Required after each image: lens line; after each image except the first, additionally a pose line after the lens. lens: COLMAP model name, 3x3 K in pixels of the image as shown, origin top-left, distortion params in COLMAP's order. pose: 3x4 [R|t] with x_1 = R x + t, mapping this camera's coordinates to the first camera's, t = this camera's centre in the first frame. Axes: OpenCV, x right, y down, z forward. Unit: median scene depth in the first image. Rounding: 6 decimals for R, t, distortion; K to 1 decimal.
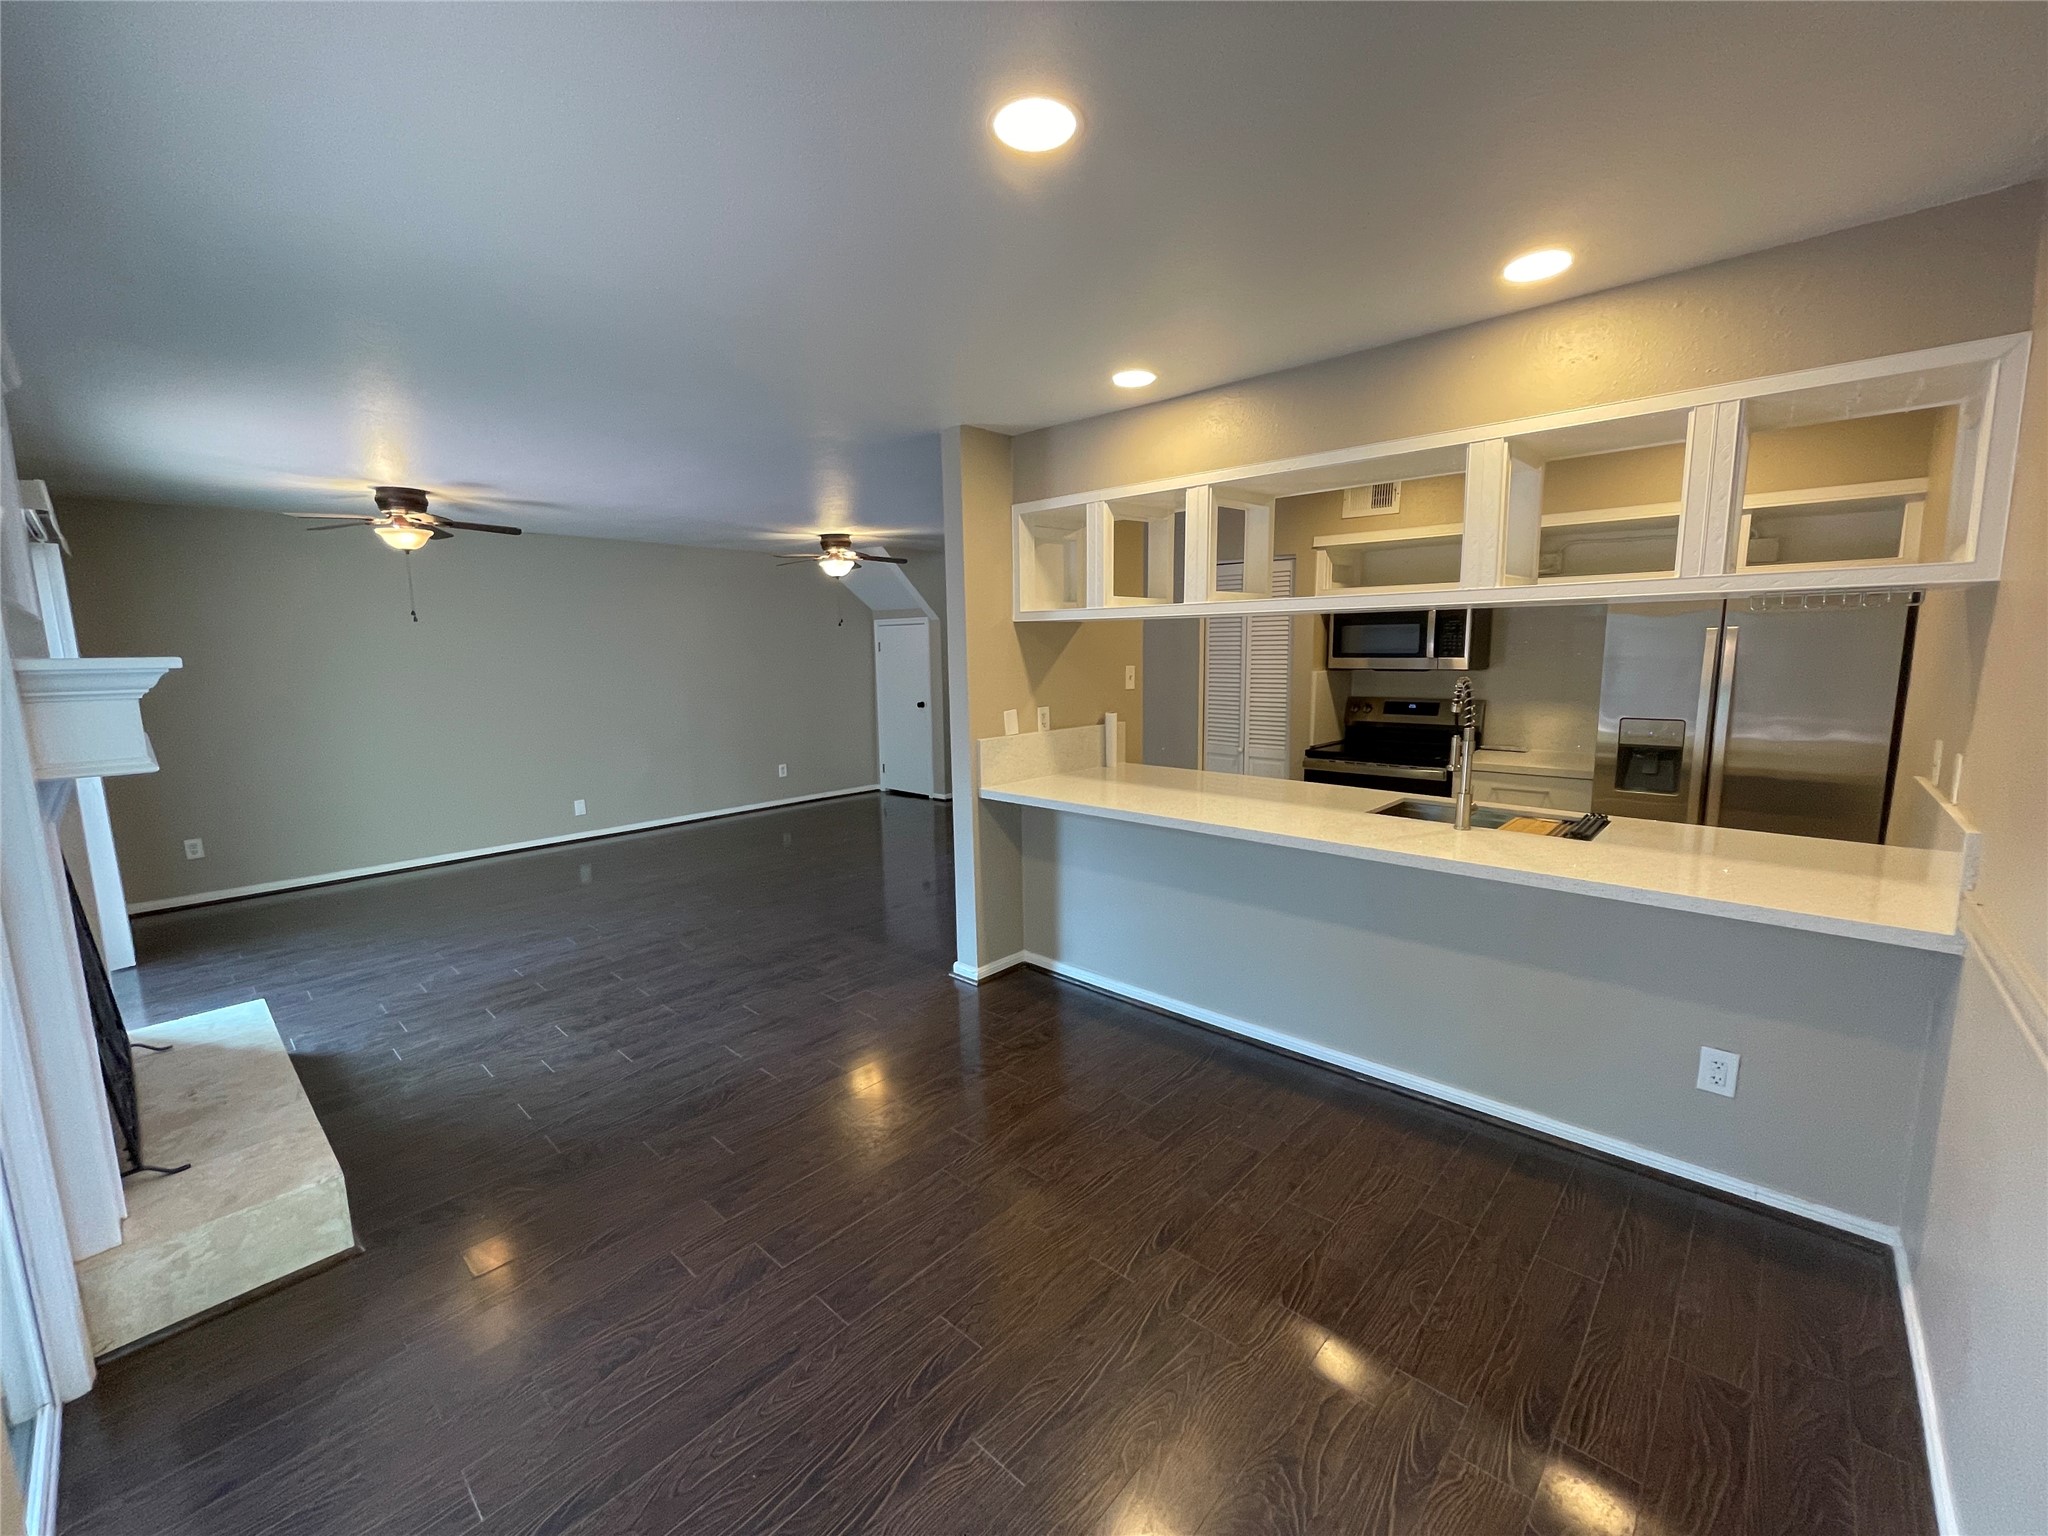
lens RADIAL K [[832.0, 0, 1024.0], [0, 832.0, 768.0], [0, 0, 1]] dist [-0.000362, -0.000222]
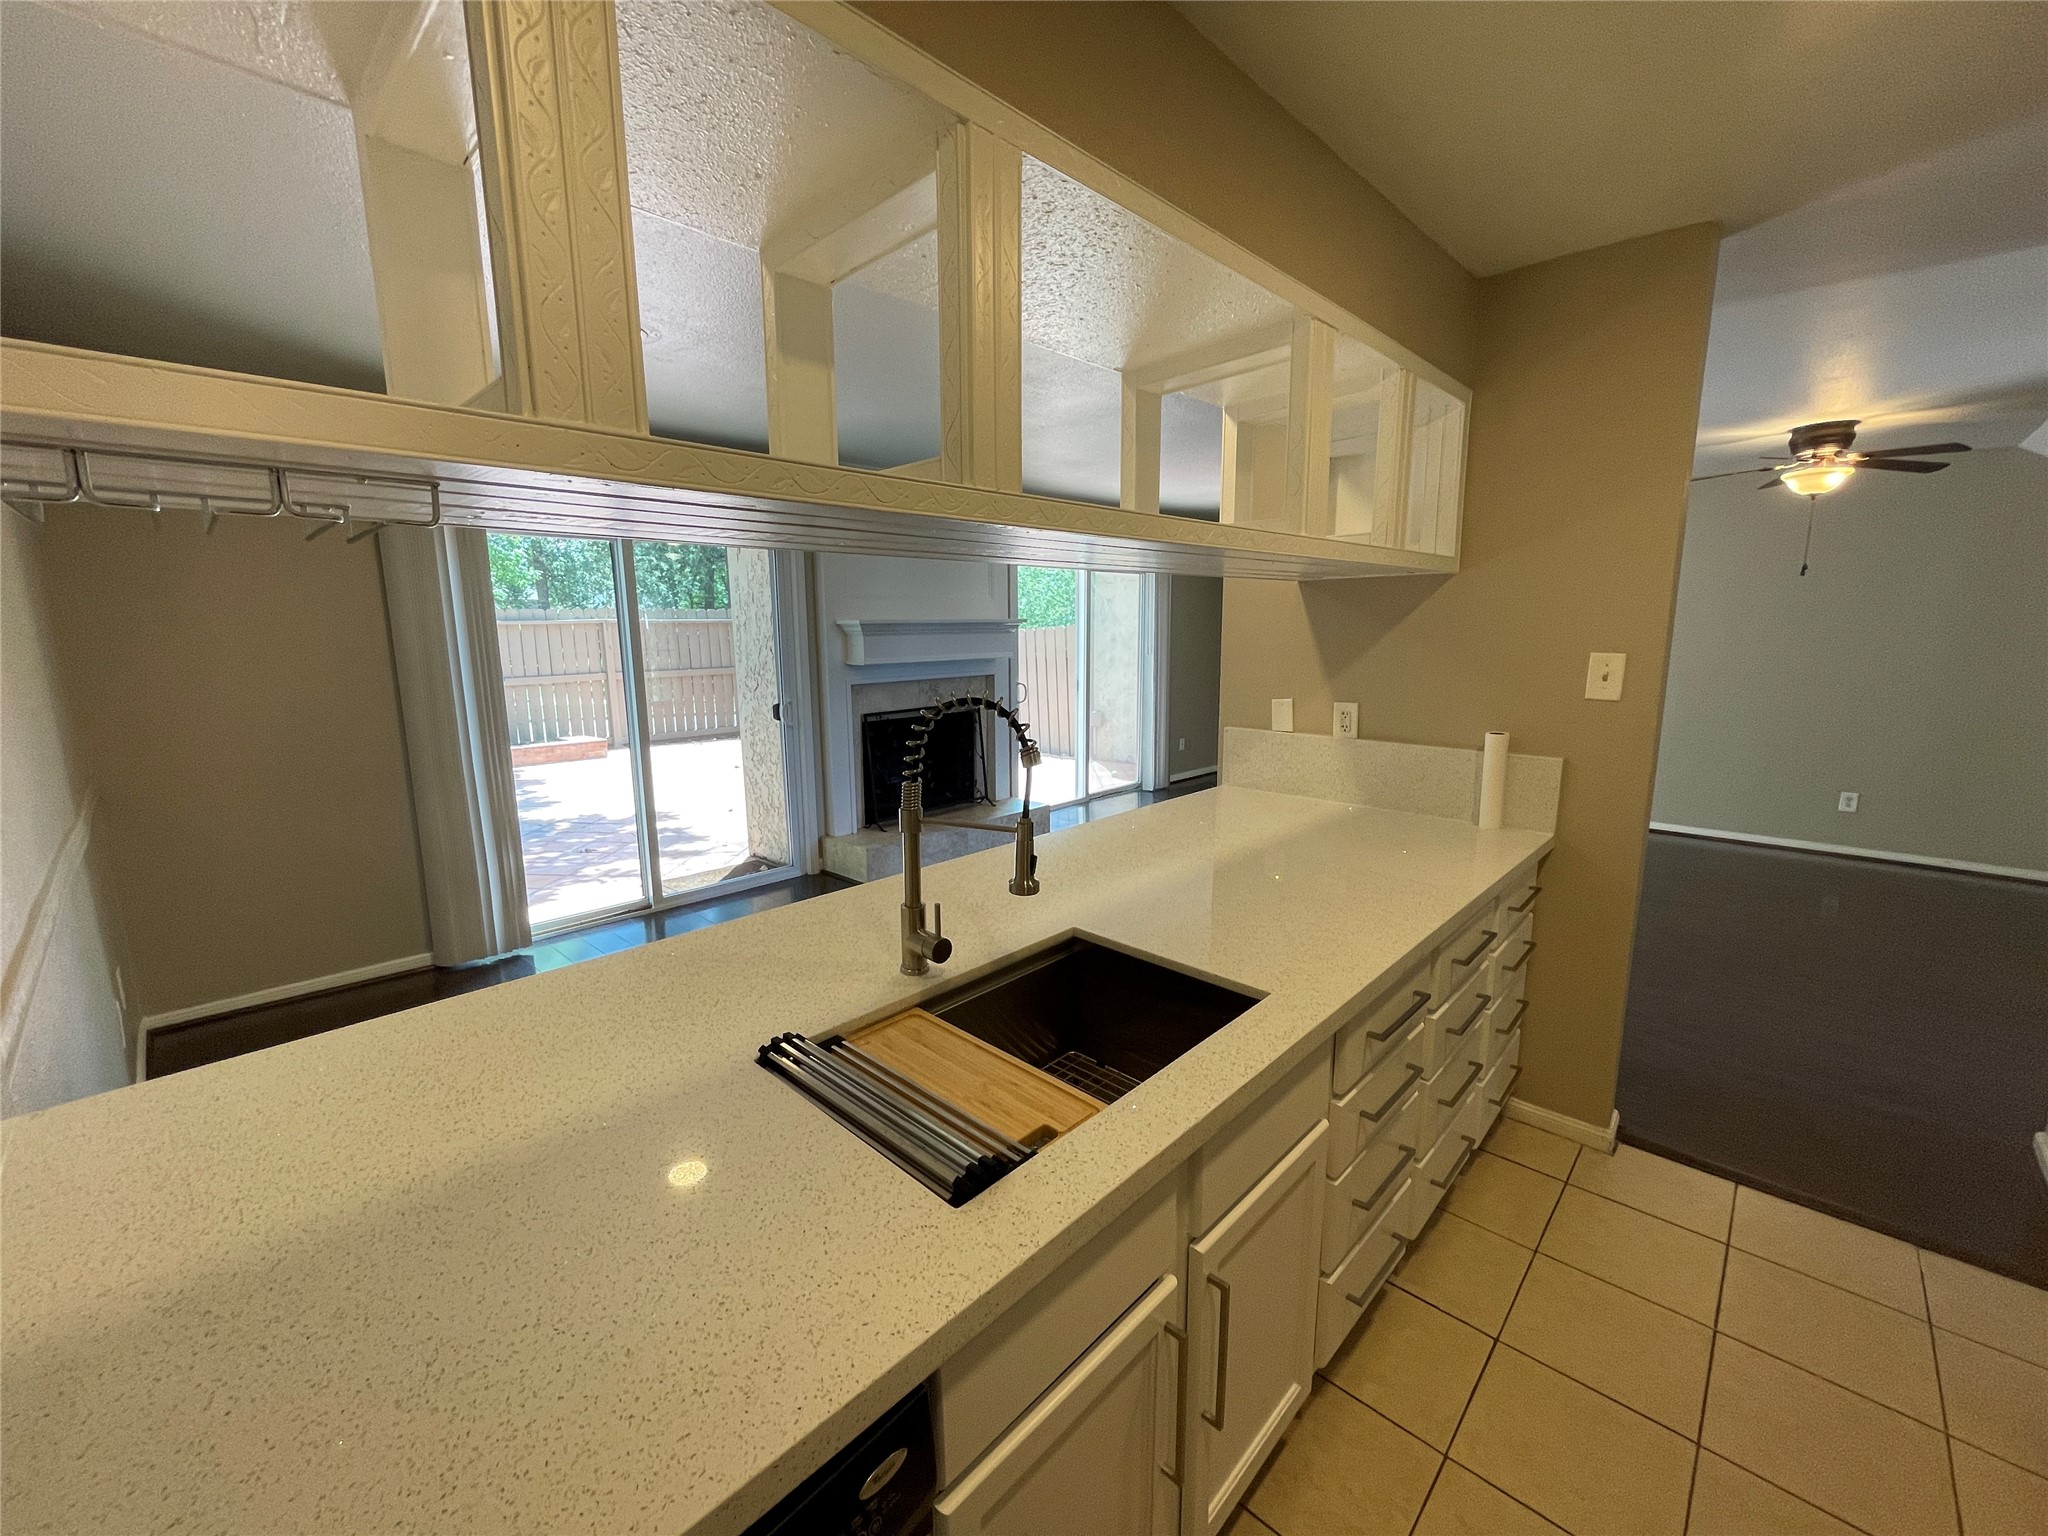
lens RADIAL K [[832.0, 0, 1024.0], [0, 832.0, 768.0], [0, 0, 1]] dist [-0.000362, -0.000222]
pose [[-0.056082, 0.187220, -0.980716, 0.616049], [-0.136162, 0.971650, 0.193276, -0.099649], [0.989098, 0.144376, -0.029000, 0.643445]]
